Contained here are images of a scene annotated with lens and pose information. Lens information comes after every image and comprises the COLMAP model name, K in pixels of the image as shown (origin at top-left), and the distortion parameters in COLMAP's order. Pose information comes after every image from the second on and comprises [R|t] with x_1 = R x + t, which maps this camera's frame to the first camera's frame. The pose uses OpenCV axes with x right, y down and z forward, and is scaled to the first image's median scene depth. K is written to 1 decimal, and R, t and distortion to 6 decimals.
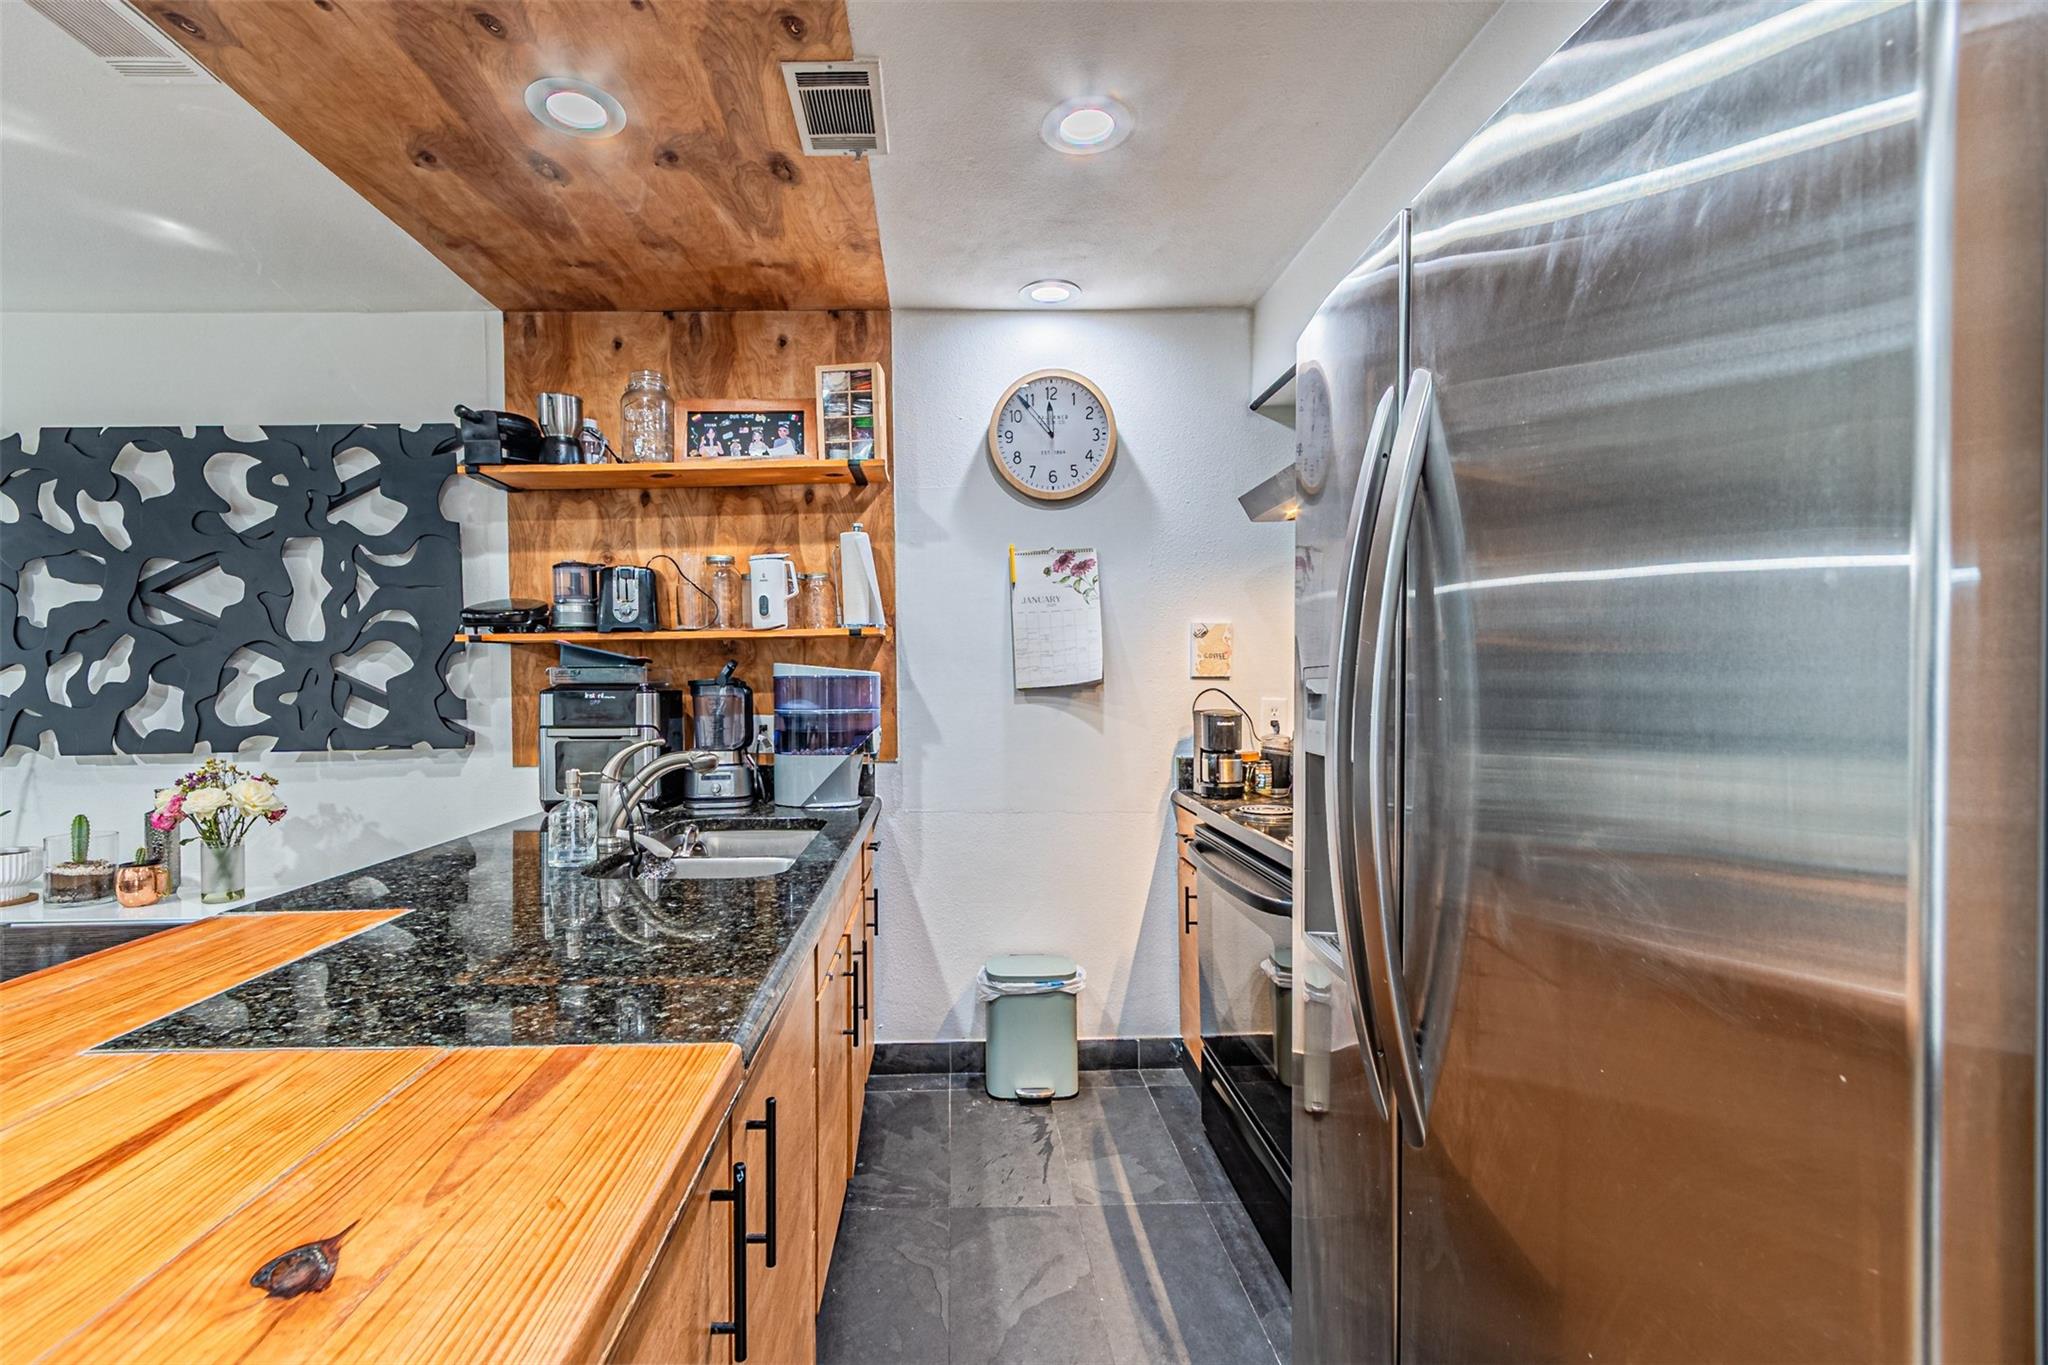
lens RADIAL K [[894.7, 0, 963.8], [0, 894.7, 693.8], [0, 0, 1]] dist [0.017310, -0.009478]
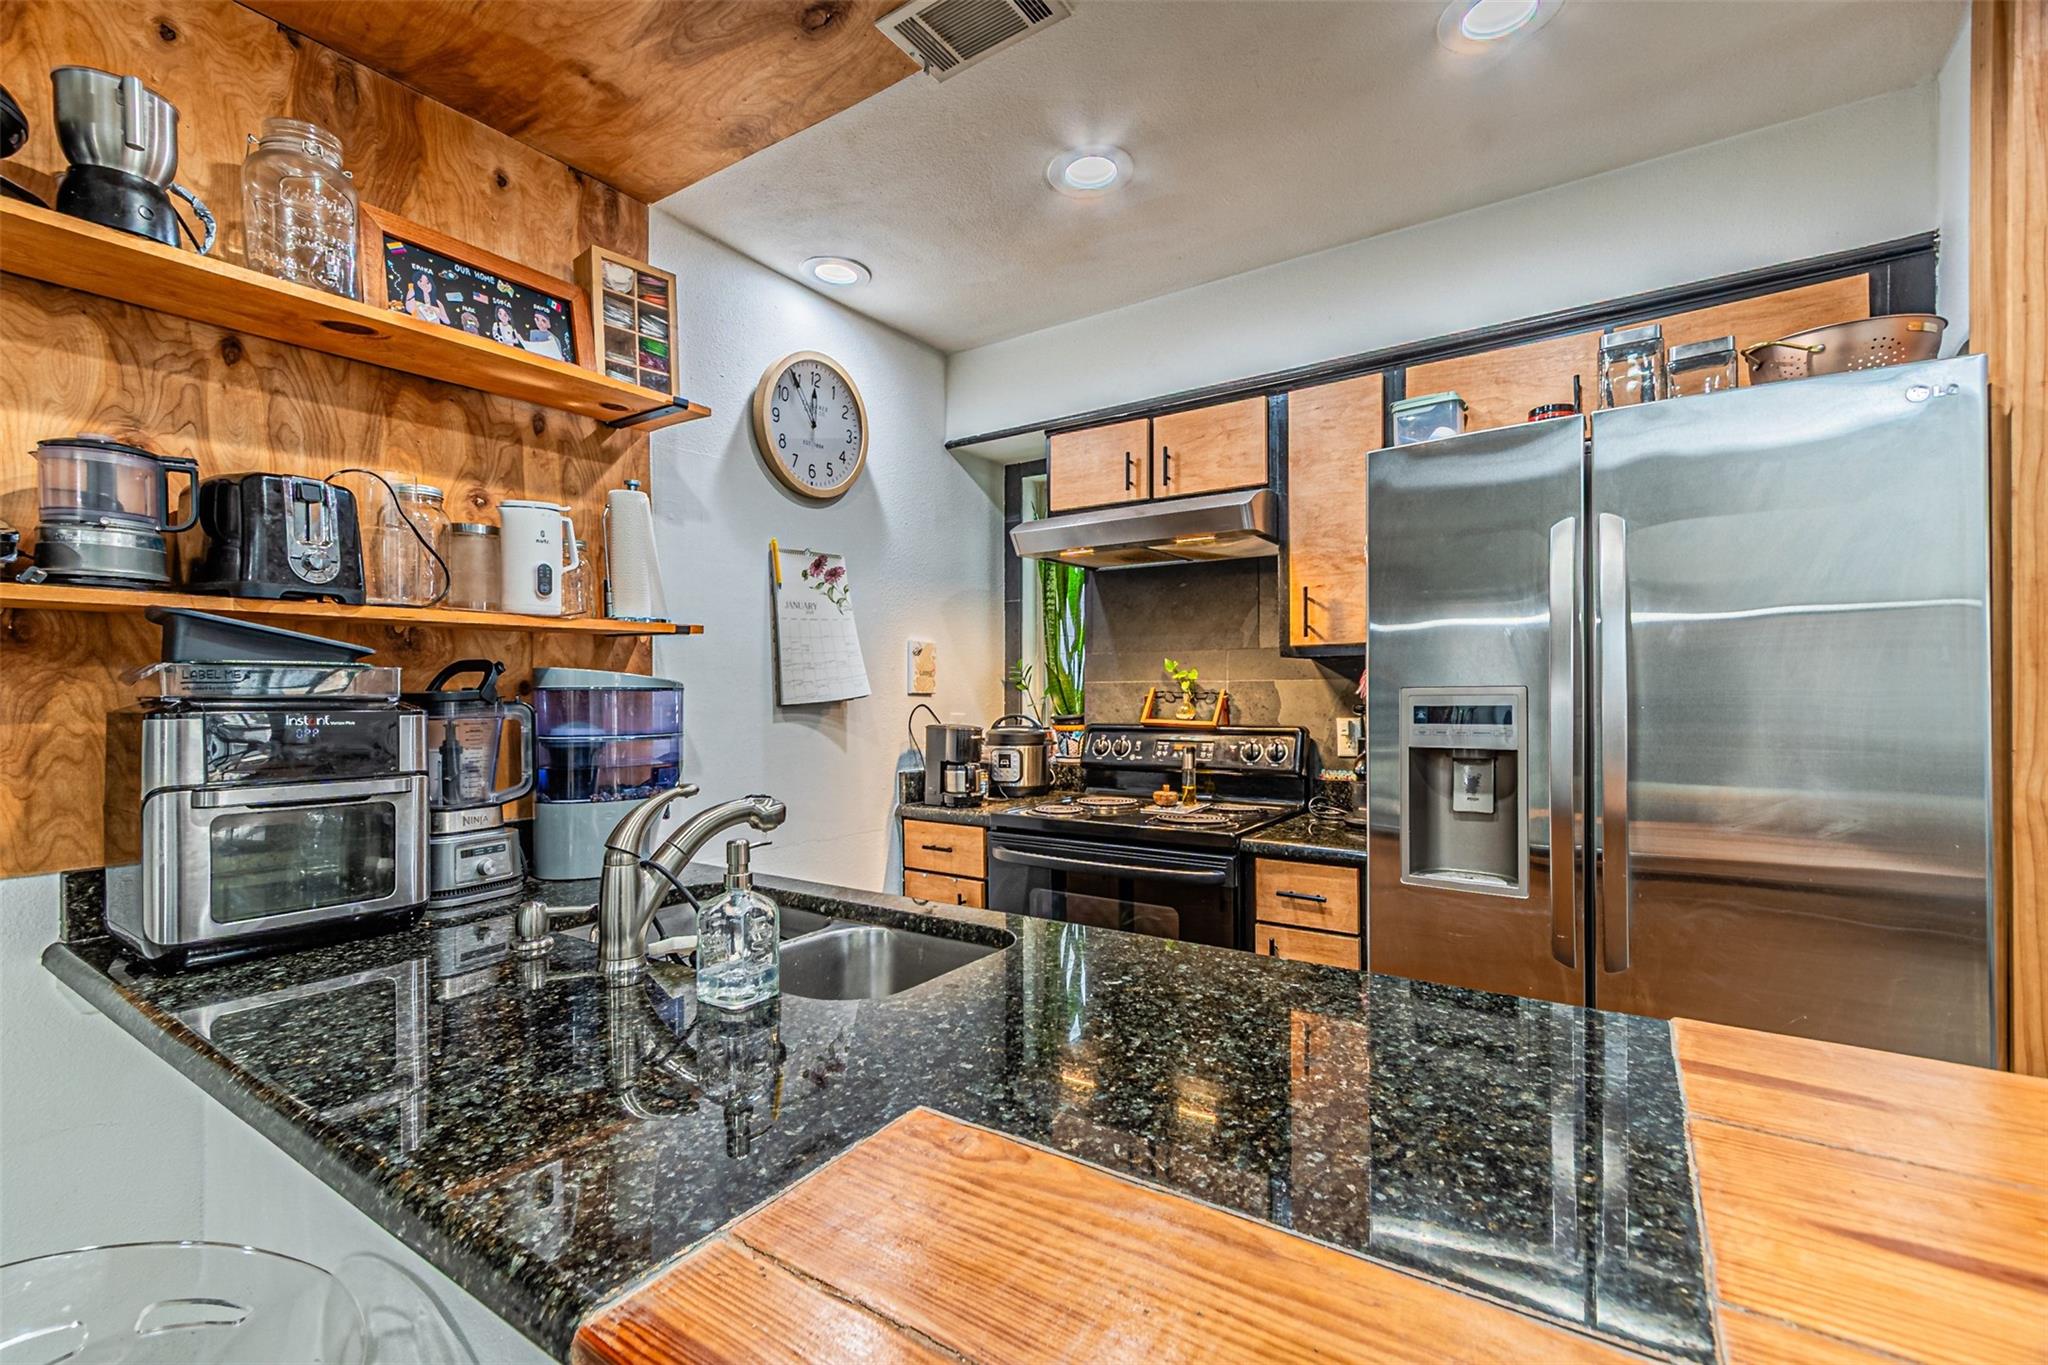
lens RADIAL K [[886.5, 0, 1001.6], [0, 886.5, 702.5], [0, 0, 1]] dist [0.001336, -0.000316]
pose [[0.581469, -0.000183, 0.813569, -0.526648], [0.008931, 0.999941, -0.006158, -0.001349], [-0.813520, 0.010847, 0.581436, 0.331982]]
